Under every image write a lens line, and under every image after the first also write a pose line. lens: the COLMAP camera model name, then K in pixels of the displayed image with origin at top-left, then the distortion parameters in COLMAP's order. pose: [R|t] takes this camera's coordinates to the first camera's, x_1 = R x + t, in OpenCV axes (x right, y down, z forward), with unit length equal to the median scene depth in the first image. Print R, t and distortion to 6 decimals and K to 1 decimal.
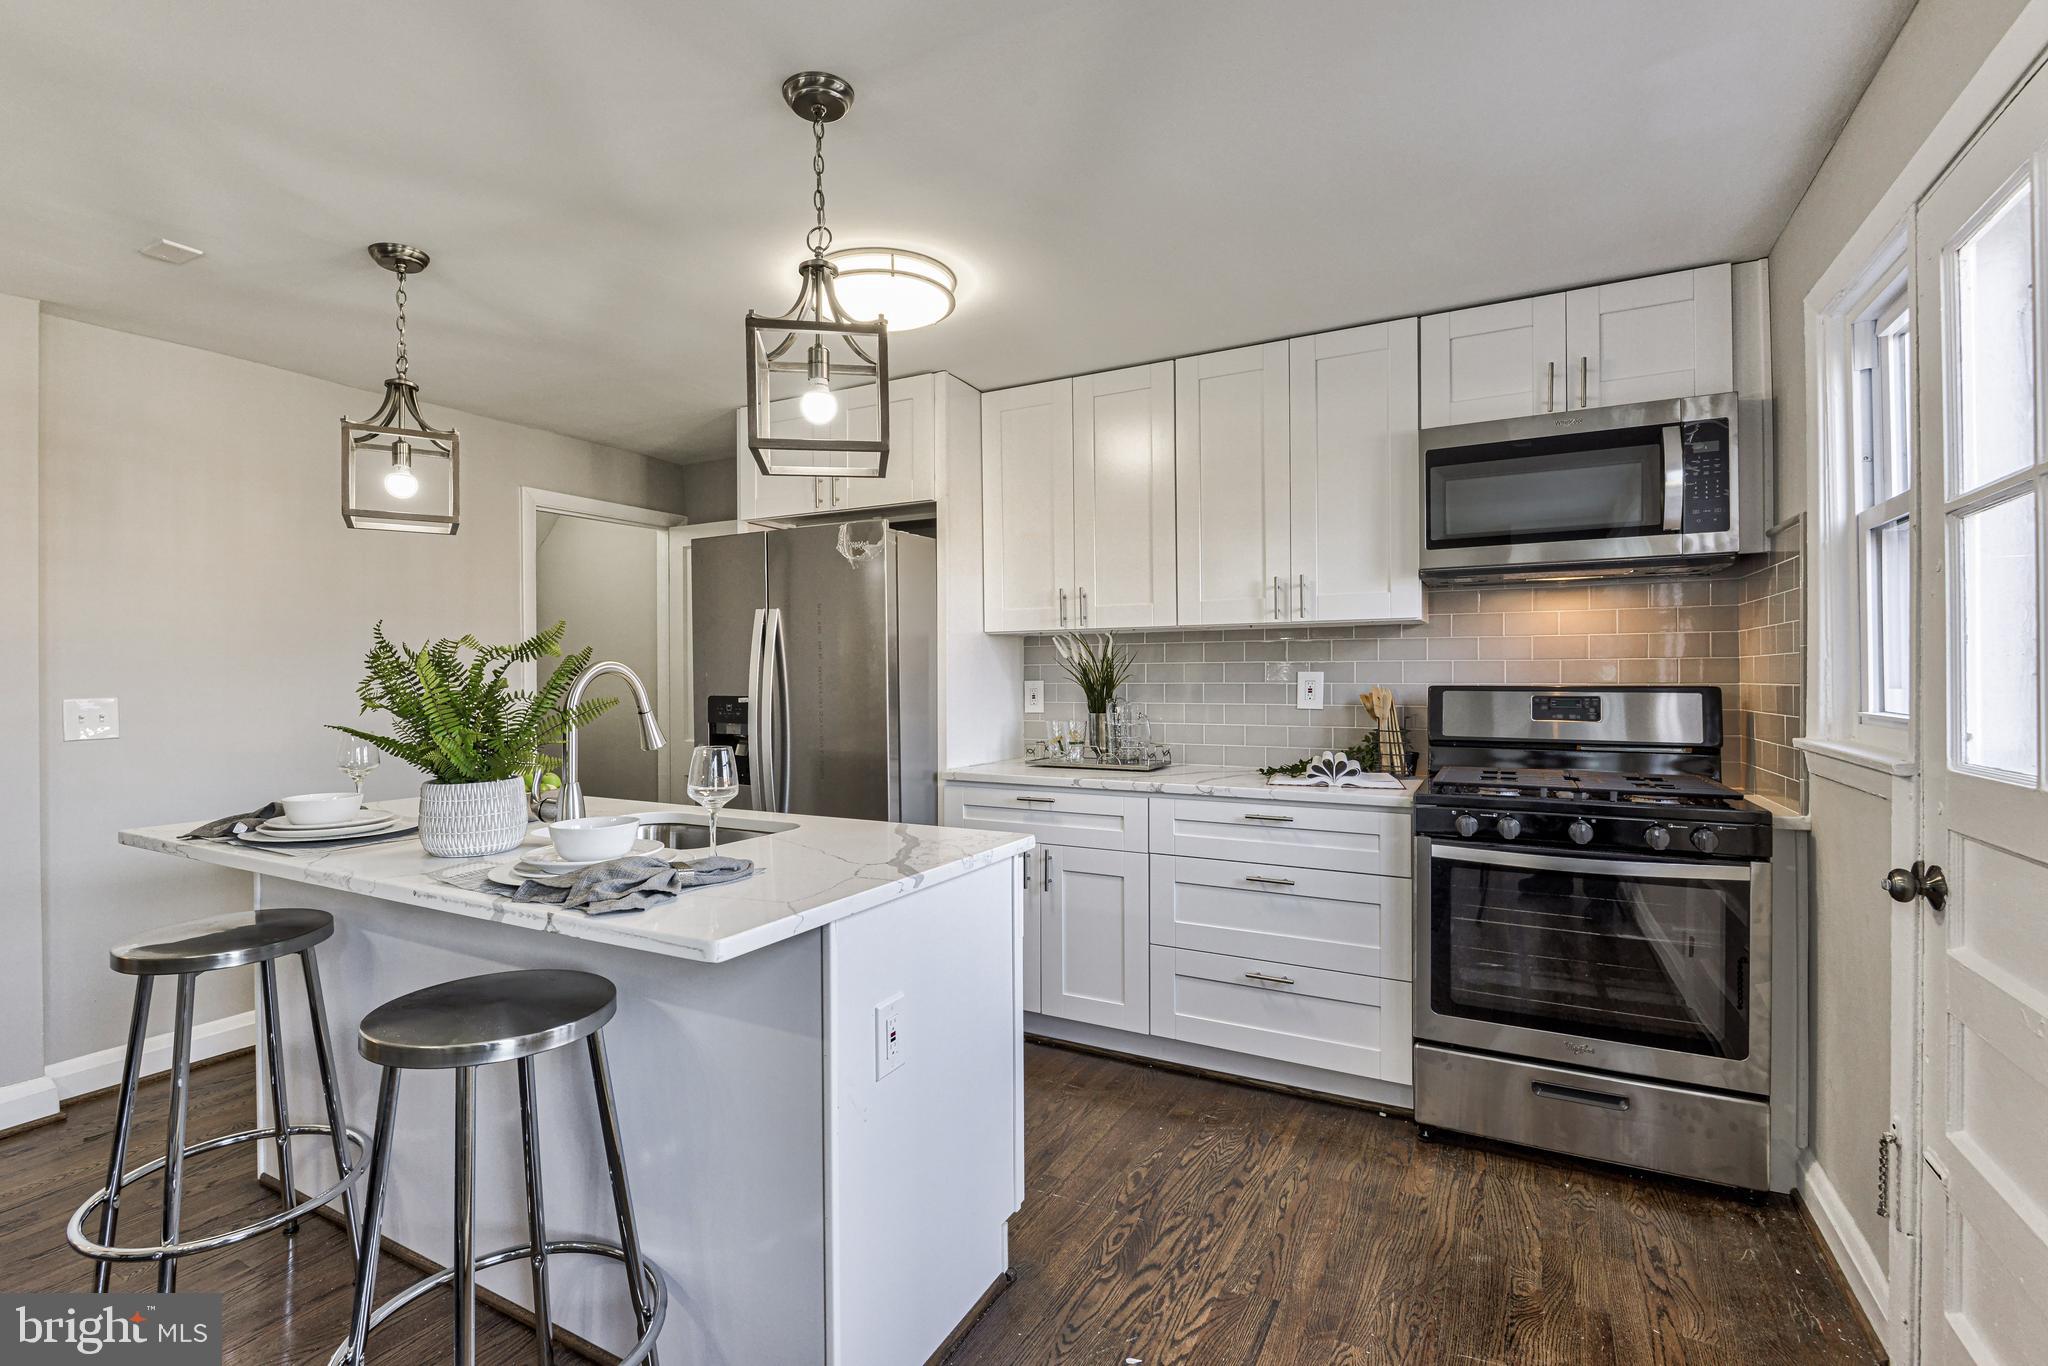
lens RADIAL K [[926.6, 0, 1007.5], [0, 926.6, 678.1], [0, 0, 1]] dist [0.006067, -0.007474]
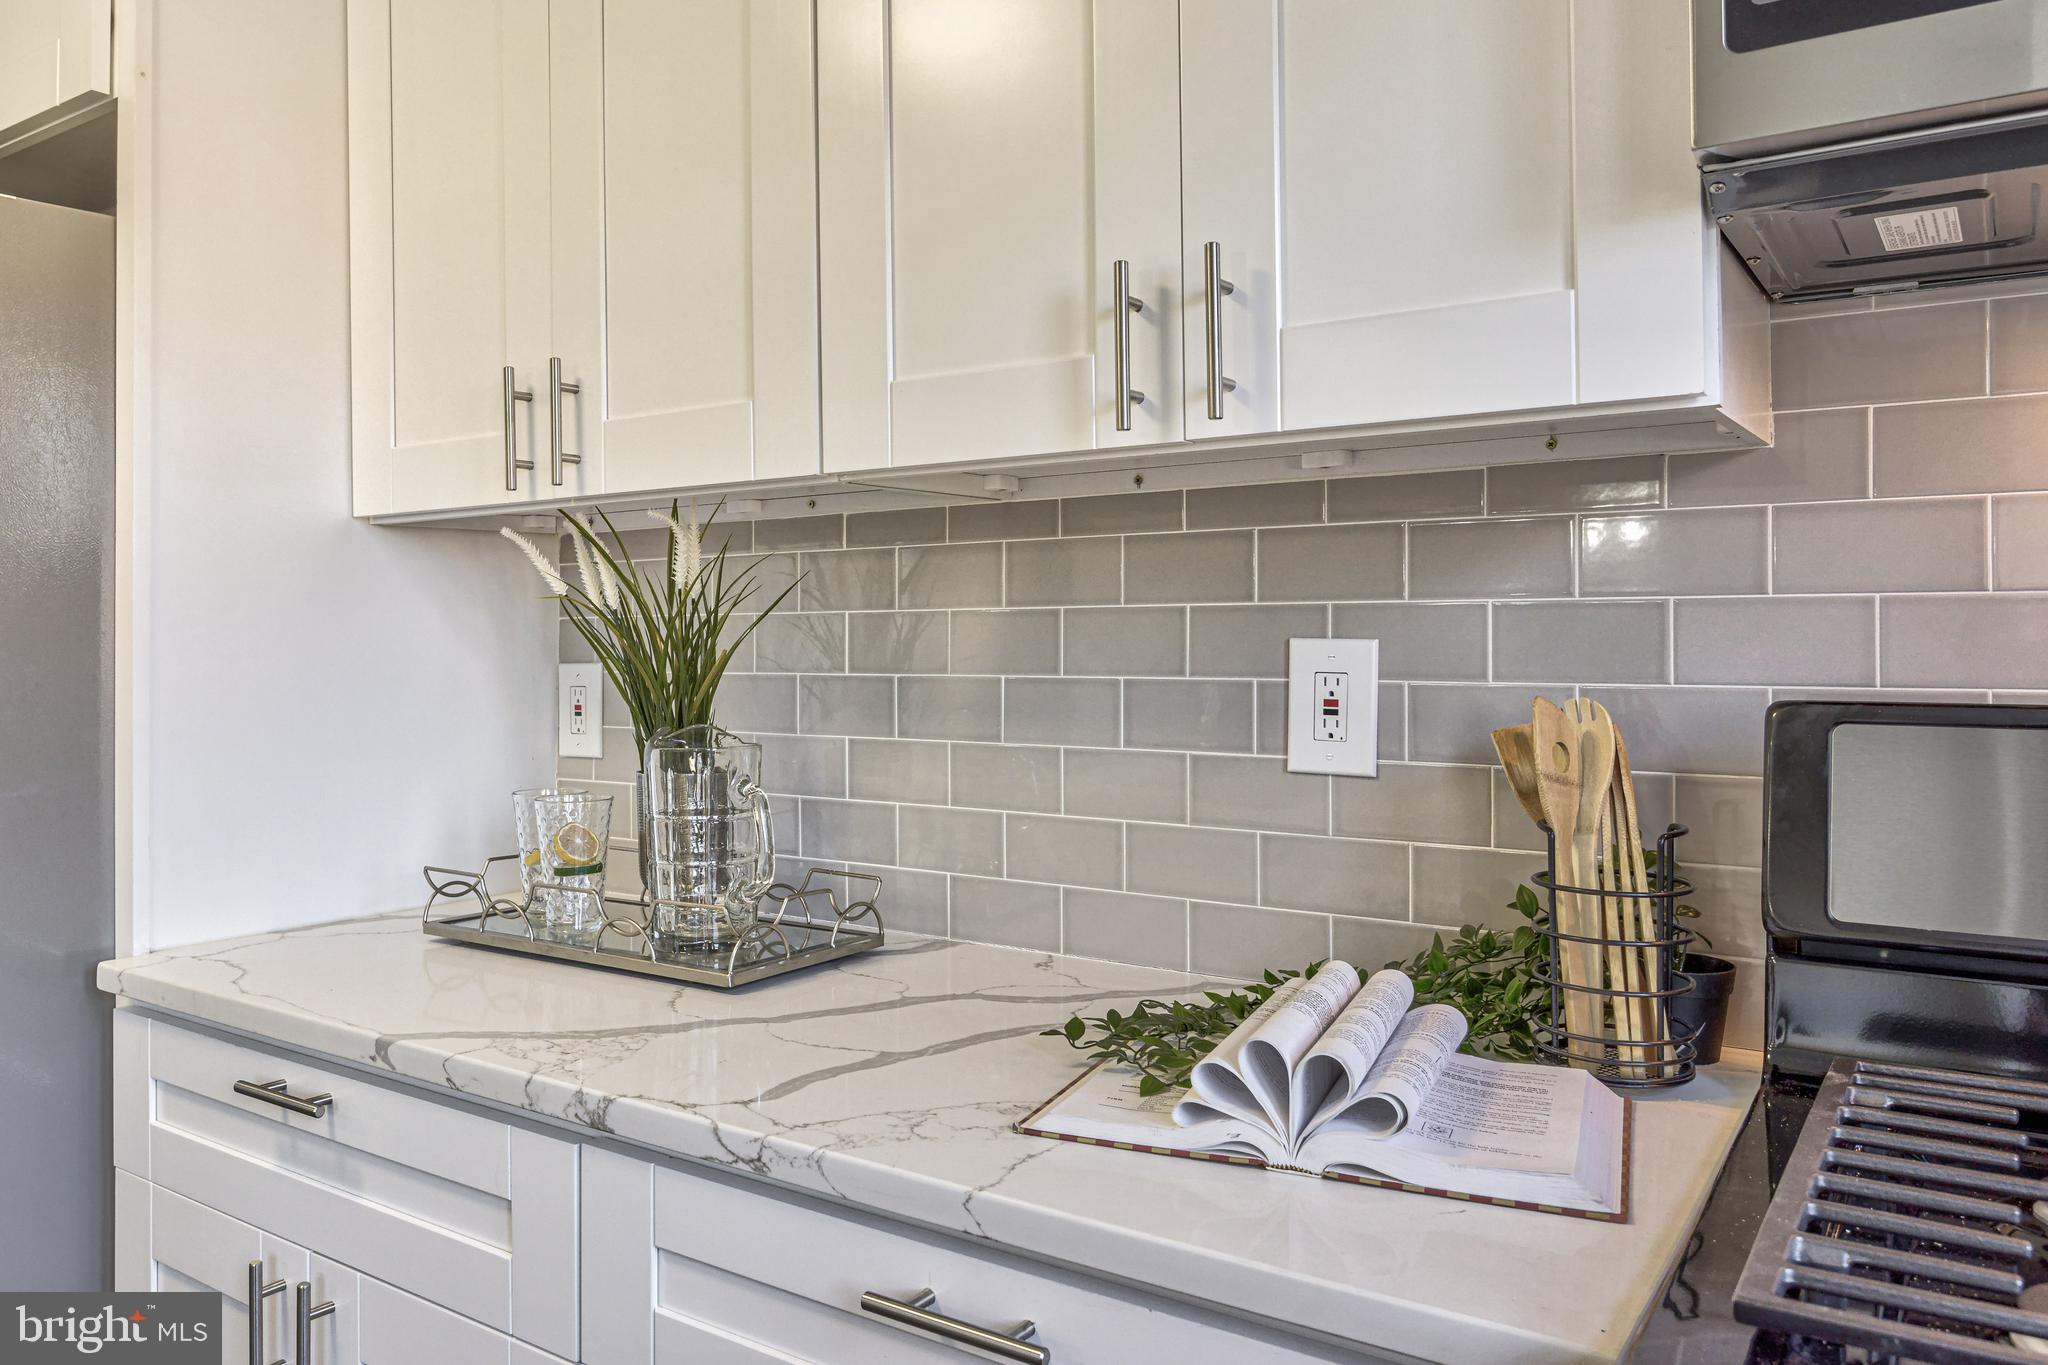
lens RADIAL K [[1500.2, 0, 925.7], [0, 1500.2, 642.6], [0, 0, 1]] dist [-0.019199, -0.000476]
pose [[0.991902, -0.000076, -0.127007, 0.292660], [0.000289, 0.999999, 0.001656, -0.007568], [0.127007, -0.001679, 0.991900, 0.602307]]
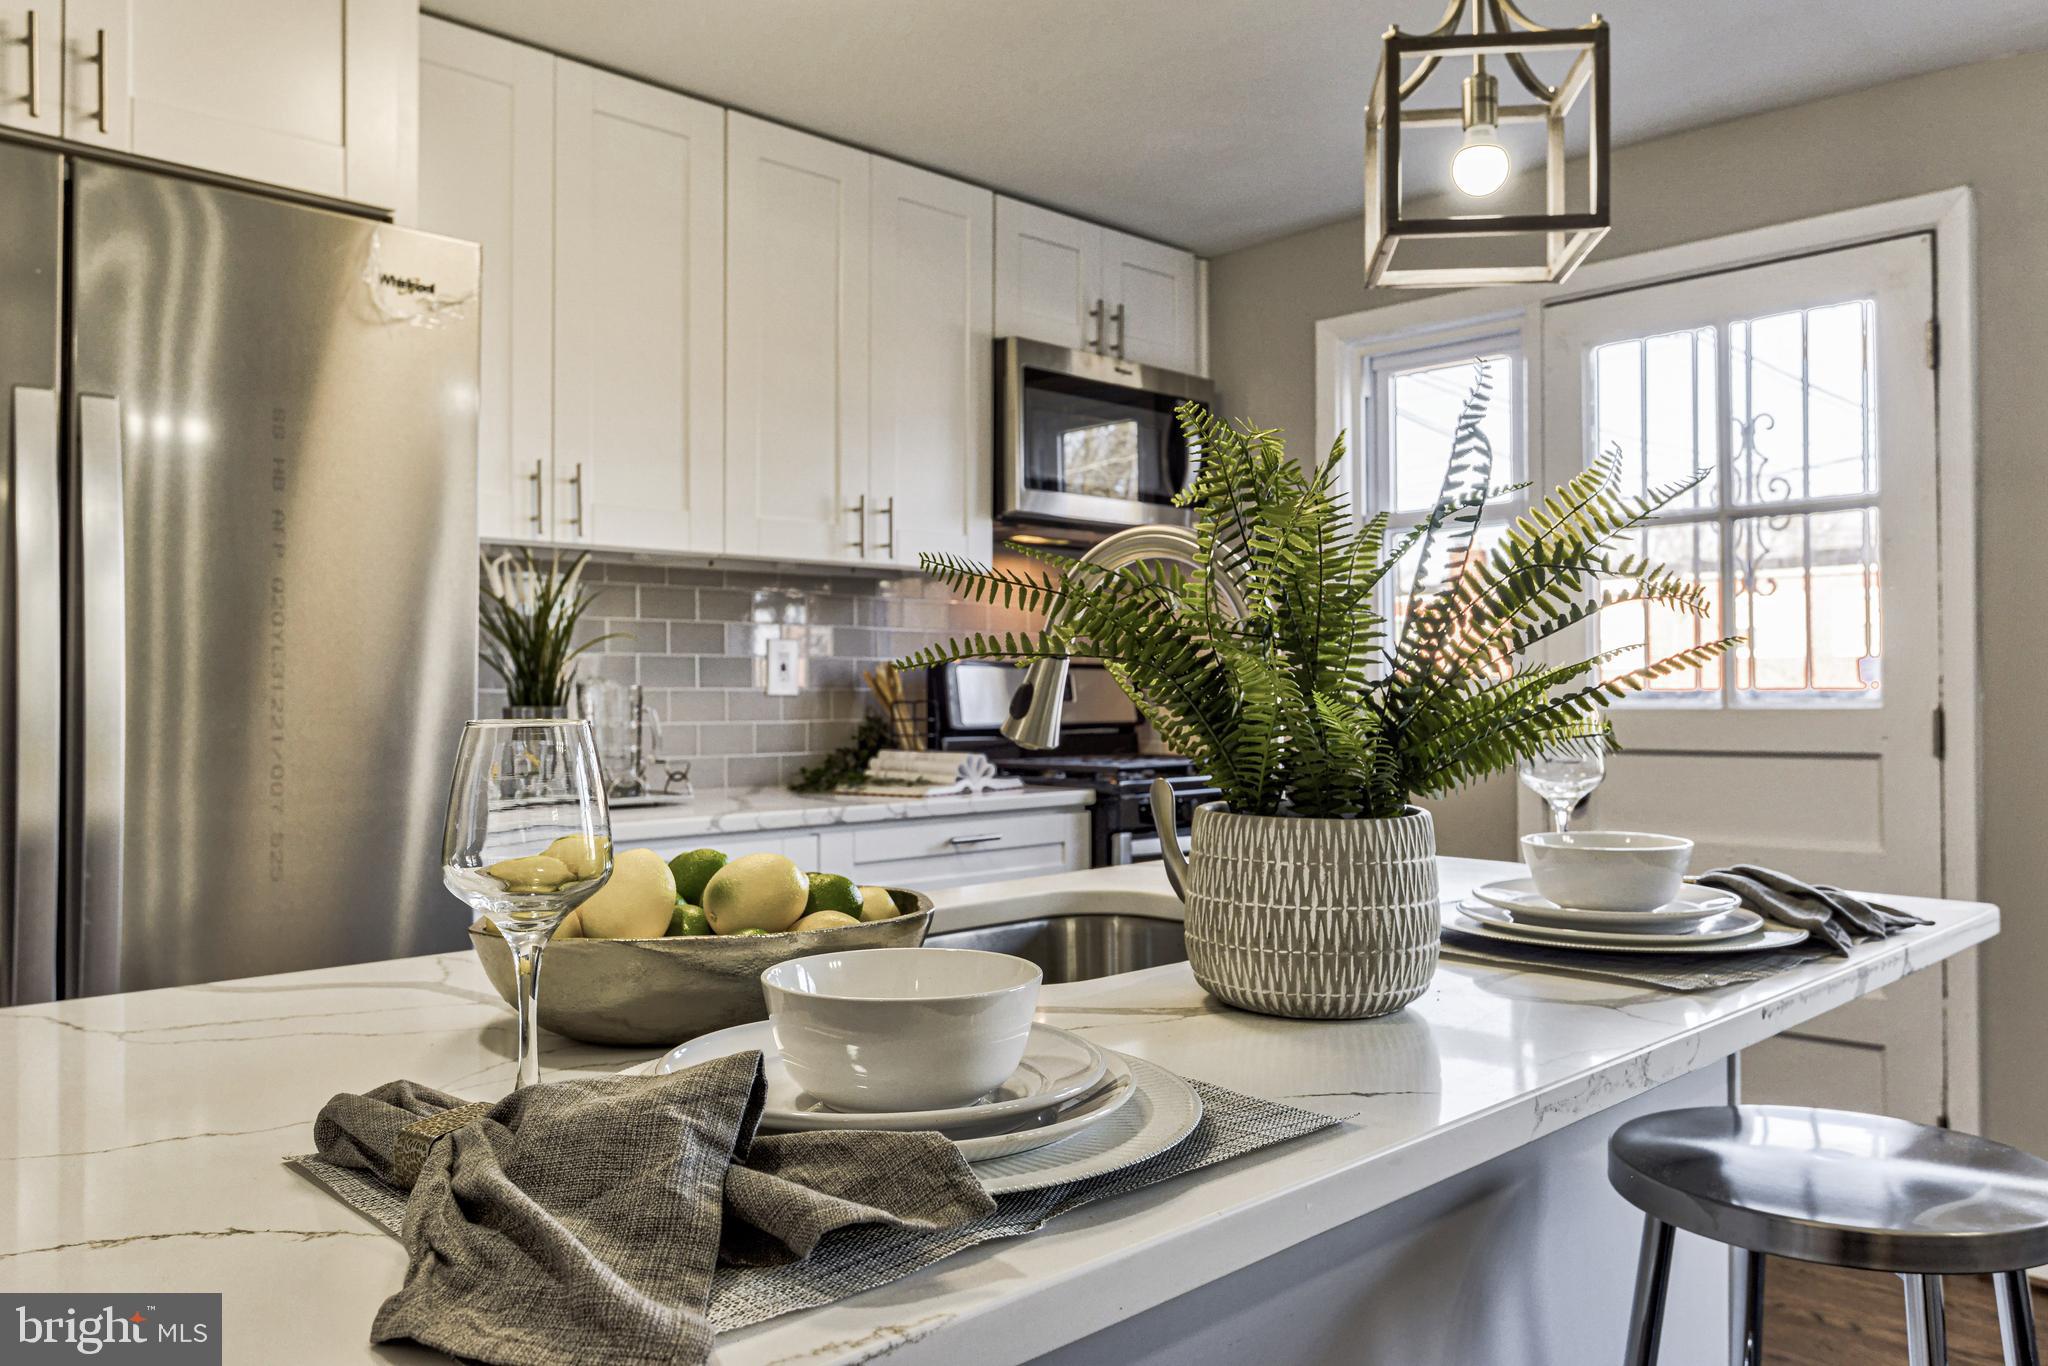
lens RADIAL K [[1562.2, 0, 1024.0], [0, 1562.2, 683.0], [0, 0, 1]] dist [-0.008956, -0.002190]
pose [[0.277961, 0.007681, 0.960562, -0.782220], [0.004866, 0.999944, -0.009404, 0.039483], [-0.960580, 0.007288, 0.277908, 0.579698]]
